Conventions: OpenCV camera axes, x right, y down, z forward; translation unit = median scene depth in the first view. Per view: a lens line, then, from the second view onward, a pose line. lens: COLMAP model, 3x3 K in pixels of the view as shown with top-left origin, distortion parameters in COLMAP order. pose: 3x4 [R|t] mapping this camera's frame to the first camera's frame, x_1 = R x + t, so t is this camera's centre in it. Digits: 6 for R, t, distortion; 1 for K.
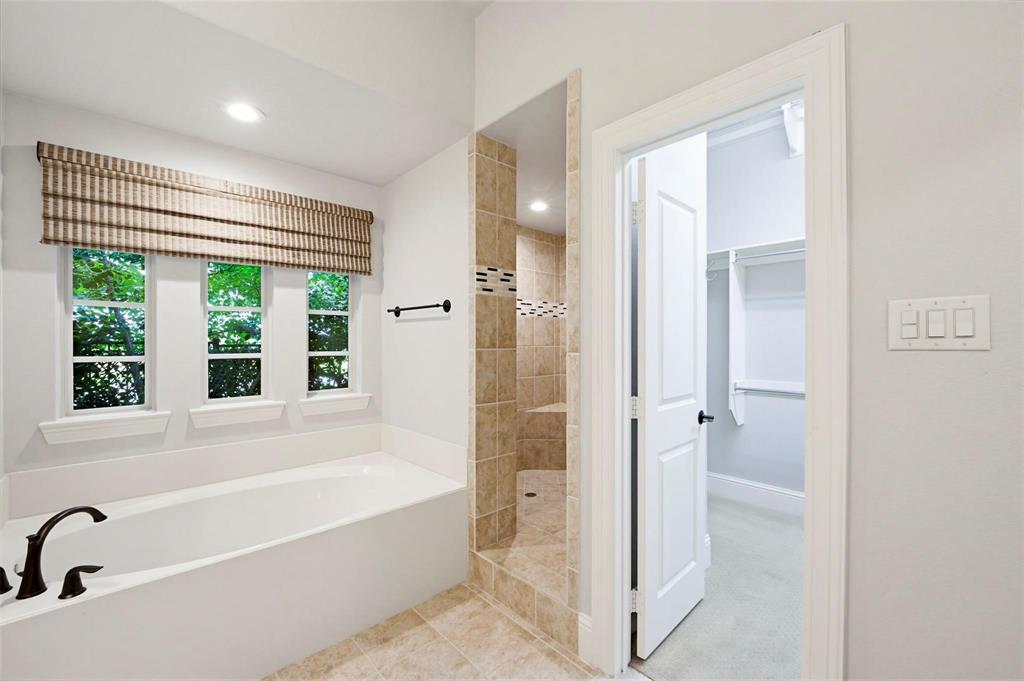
lens RADIAL K [[418.9, 0, 512.5], [0, 418.9, 342.7], [0, 0, 1]] dist [-0.000215, -0.000223]
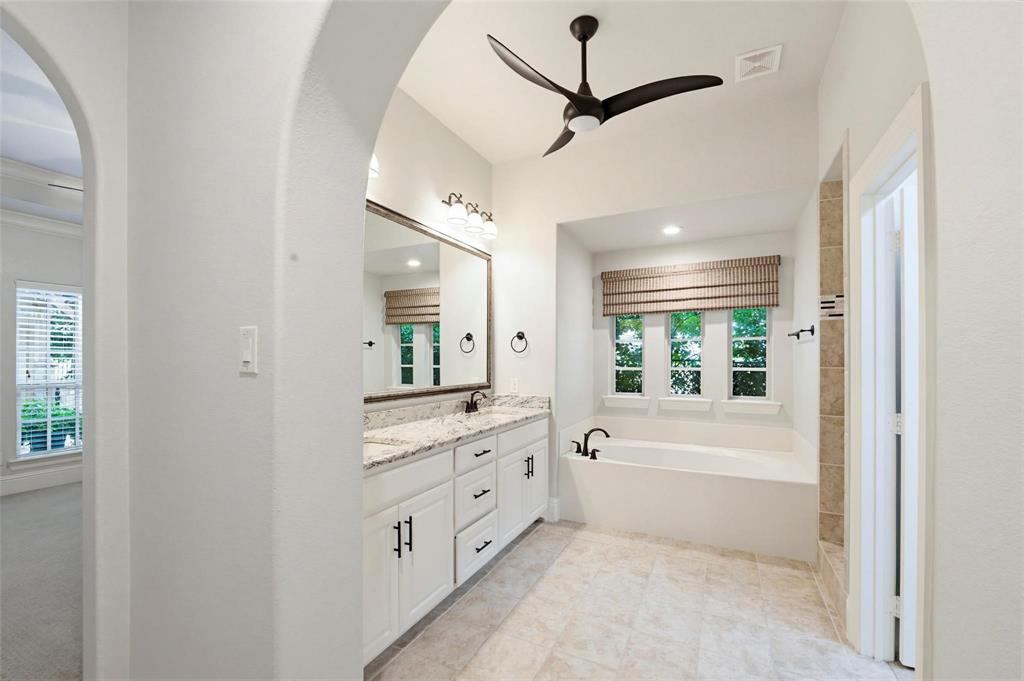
lens RADIAL K [[418.9, 0, 514.2], [0, 418.9, 359.0], [0, 0, 1]] dist [-0.000215, -0.000223]
pose [[0.348181, 0.000943, -0.937427, 0.712379], [-0.004344, 0.999990, -0.000607, -0.003340], [0.937417, 0.004283, 0.348182, -0.210509]]
